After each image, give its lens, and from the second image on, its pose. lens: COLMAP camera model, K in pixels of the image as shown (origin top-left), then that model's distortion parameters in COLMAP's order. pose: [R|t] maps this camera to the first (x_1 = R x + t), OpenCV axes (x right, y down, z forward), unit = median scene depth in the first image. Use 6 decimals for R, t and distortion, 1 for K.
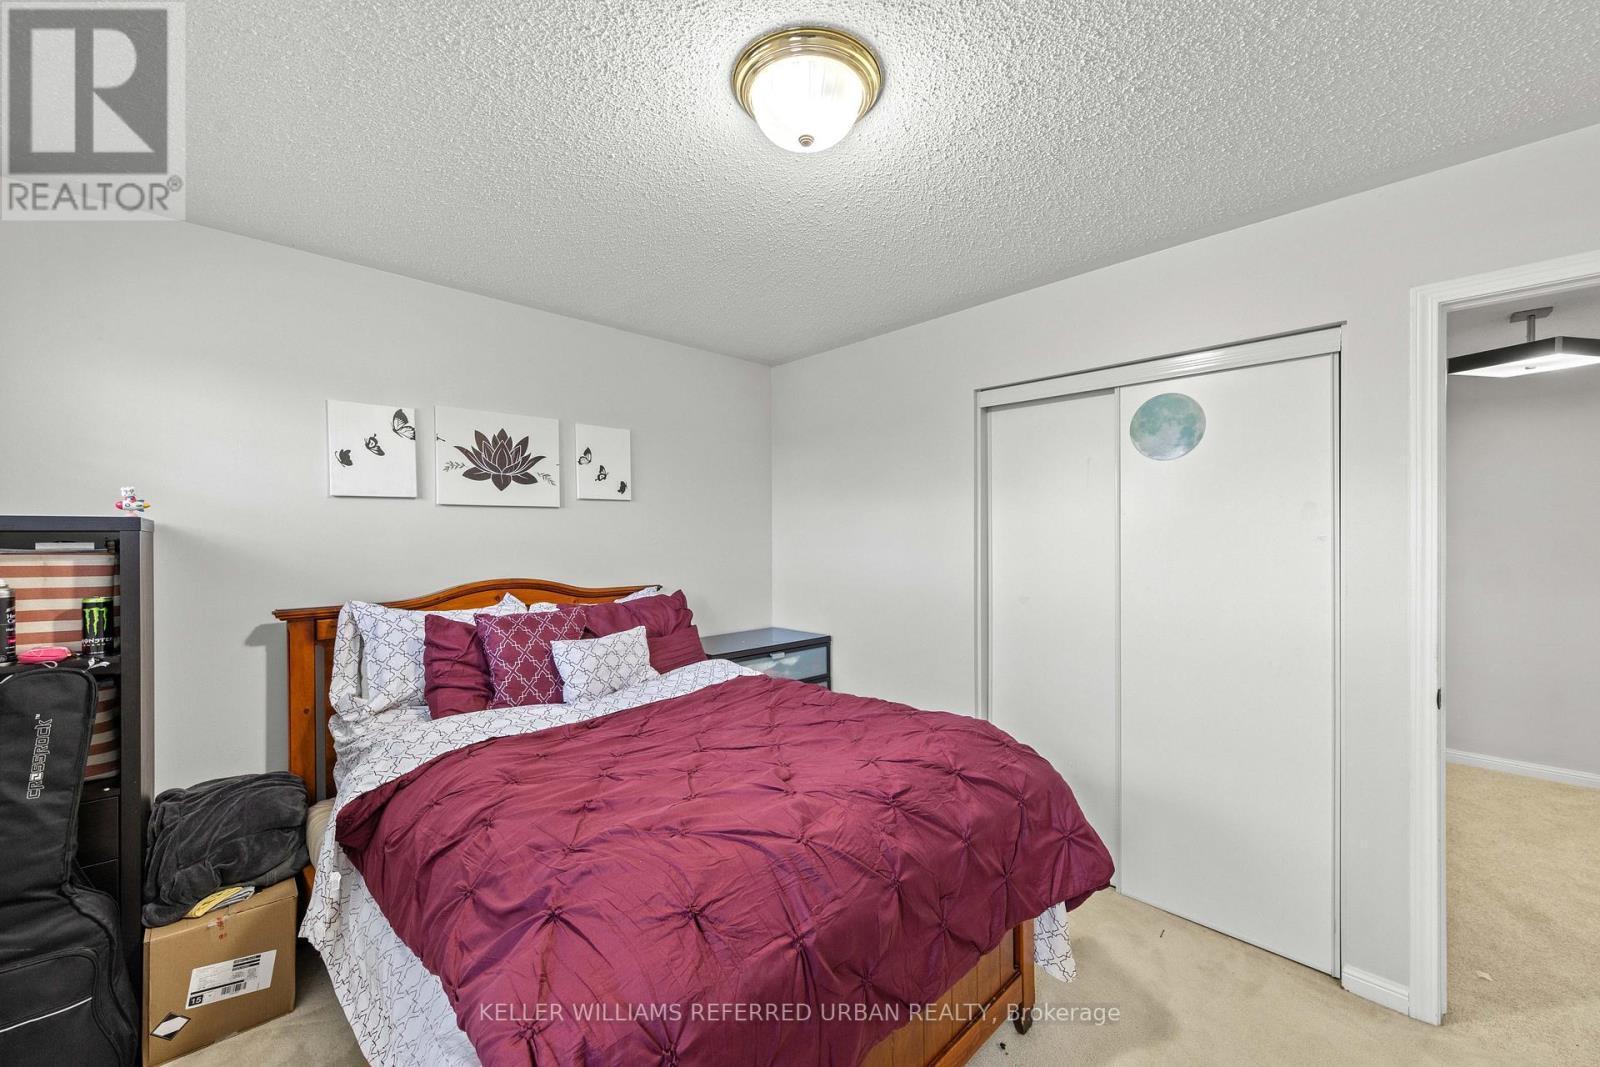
lens RADIAL K [[629.6, 0, 798.7], [0, 629.6, 535.5], [0, 0, 1]] dist [0.006626, -0.000578]
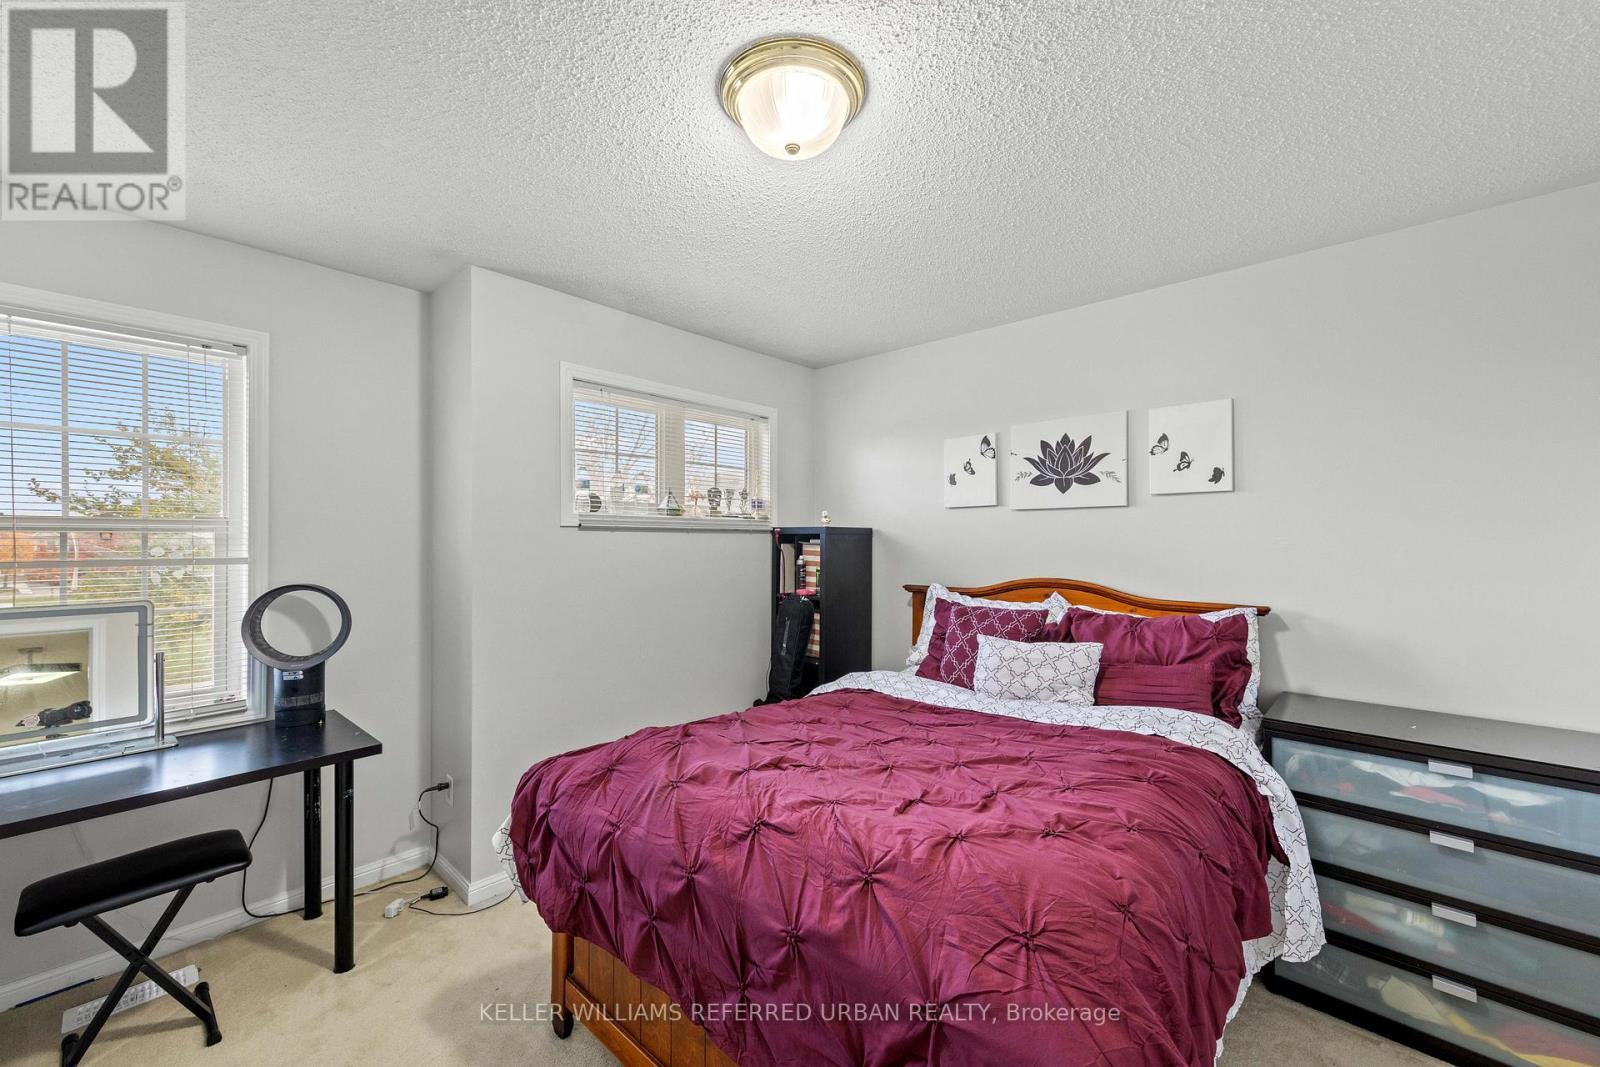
lens RADIAL K [[629.6, 0, 795.0], [0, 629.6, 538.4], [0, 0, 1]] dist [0.006626, -0.000578]
pose [[0.051876, 0.008171, -0.998620, 0.559842], [0.001752, 0.999964, 0.008273, -0.006533], [0.998652, -0.002179, 0.051860, 0.518590]]
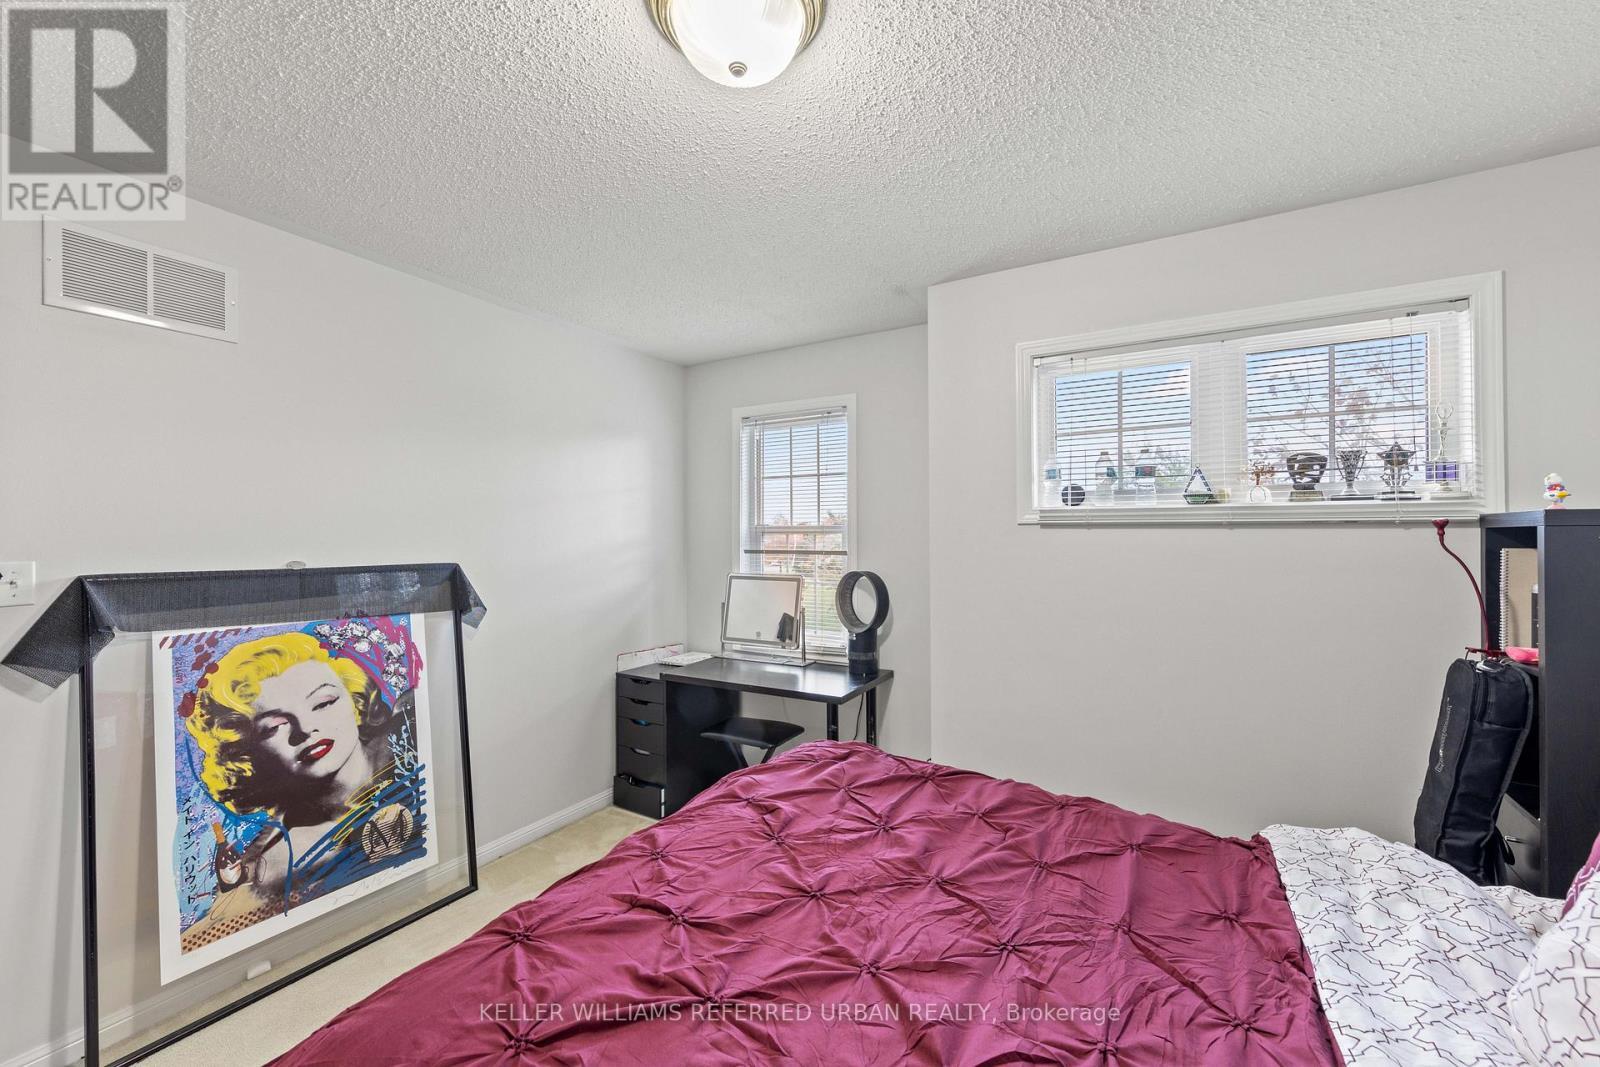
lens RADIAL K [[629.6, 0, 797.7], [0, 629.6, 533.5], [0, 0, 1]] dist [0.006626, -0.000578]
pose [[-0.964056, 0.004681, -0.265656, 0.064242], [0.007078, 0.999942, -0.008066, 0.001138], [0.265603, -0.009657, -0.964034, 1.019361]]
